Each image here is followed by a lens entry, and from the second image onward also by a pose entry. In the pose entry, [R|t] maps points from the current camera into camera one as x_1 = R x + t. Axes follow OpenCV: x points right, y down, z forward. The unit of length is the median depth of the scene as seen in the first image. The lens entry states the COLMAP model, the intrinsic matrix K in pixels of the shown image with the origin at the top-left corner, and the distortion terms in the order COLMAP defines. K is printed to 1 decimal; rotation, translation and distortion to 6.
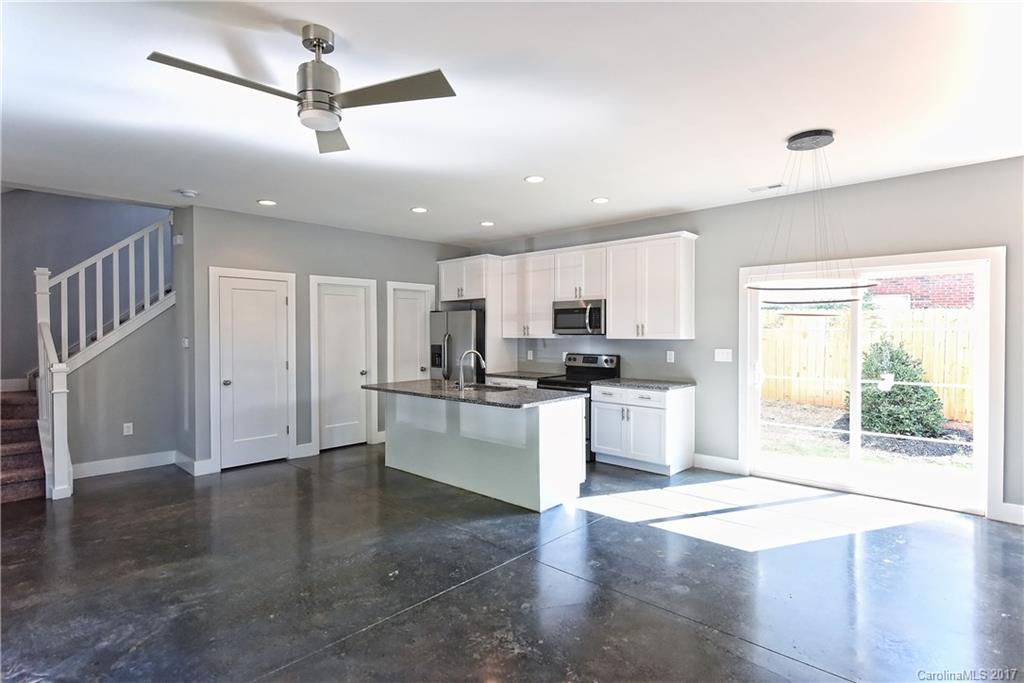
lens RADIAL K [[526.1, 0, 516.7], [0, 526.1, 330.1], [0, 0, 1]] dist [0.000514, 0.000346]
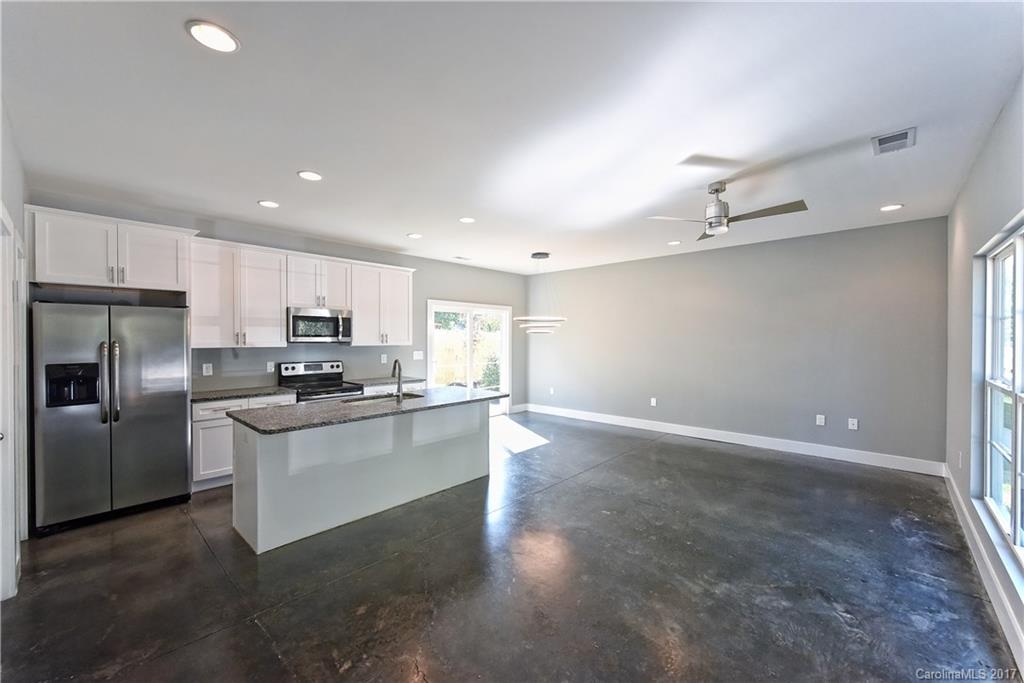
lens RADIAL K [[403.7, 0, 512.0], [0, 403.7, 341.5], [0, 0, 1]] dist [-0.001174, -0.000135]
pose [[-0.000979, -0.005304, 0.999985, -0.802591], [-0.005240, 0.999972, 0.005299, 0.000665], [-0.999986, -0.005235, -0.001006, 0.768857]]
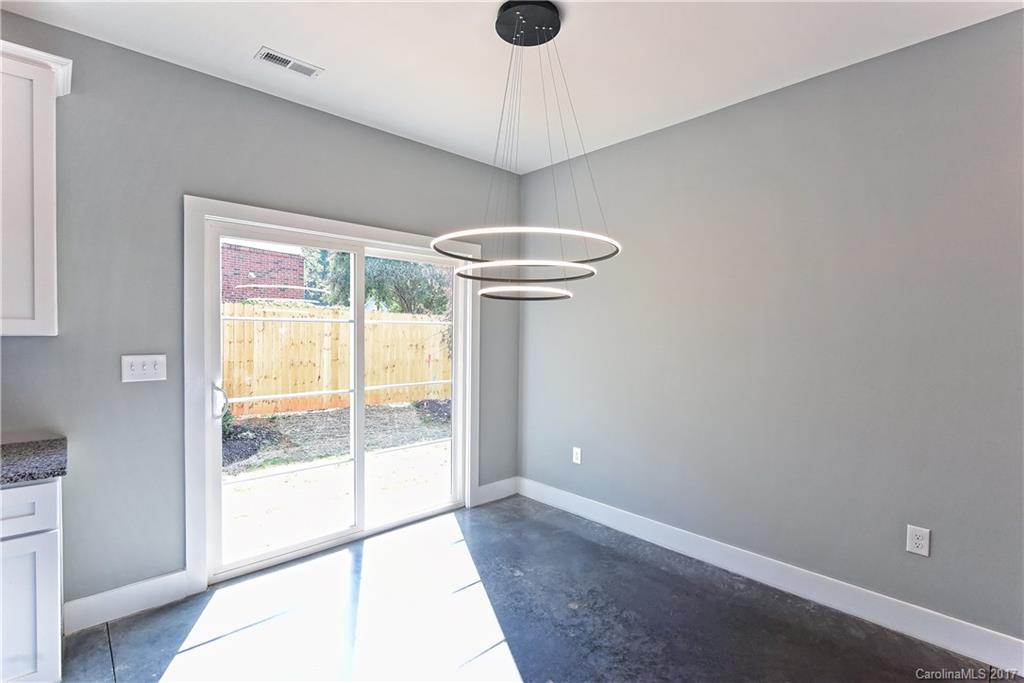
lens RADIAL K [[470.3, 0, 512.0], [0, 470.3, 341.5], [0, 0, 1]] dist [-0.000647, -0.000109]
pose [[0.076670, -0.019087, 0.996874, -0.009887], [-0.012527, 0.999719, 0.020105, 0.011100], [-0.996978, -0.014029, 0.076409, 0.664569]]
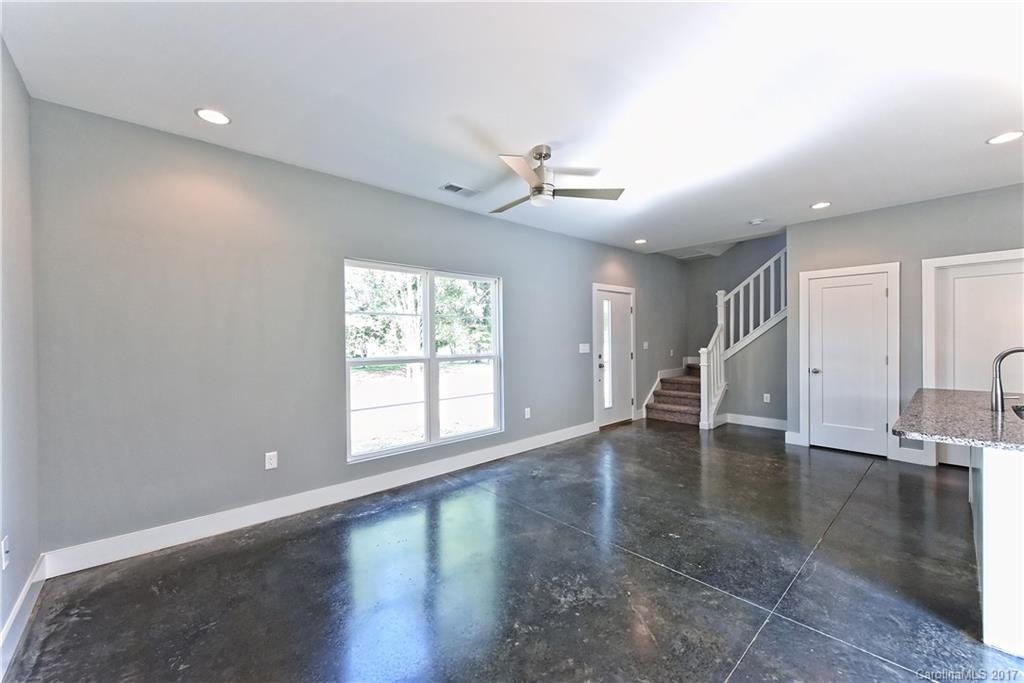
lens RADIAL K [[403.7, 0, 512.0], [0, 403.7, 341.5], [0, 0, 1]] dist [-0.001174, -0.000135]
pose [[-0.084302, 0.012039, -0.996367, 0.405548], [0.016417, 0.999808, 0.010692, 0.016348], [0.996305, -0.015456, -0.084484, 0.447657]]
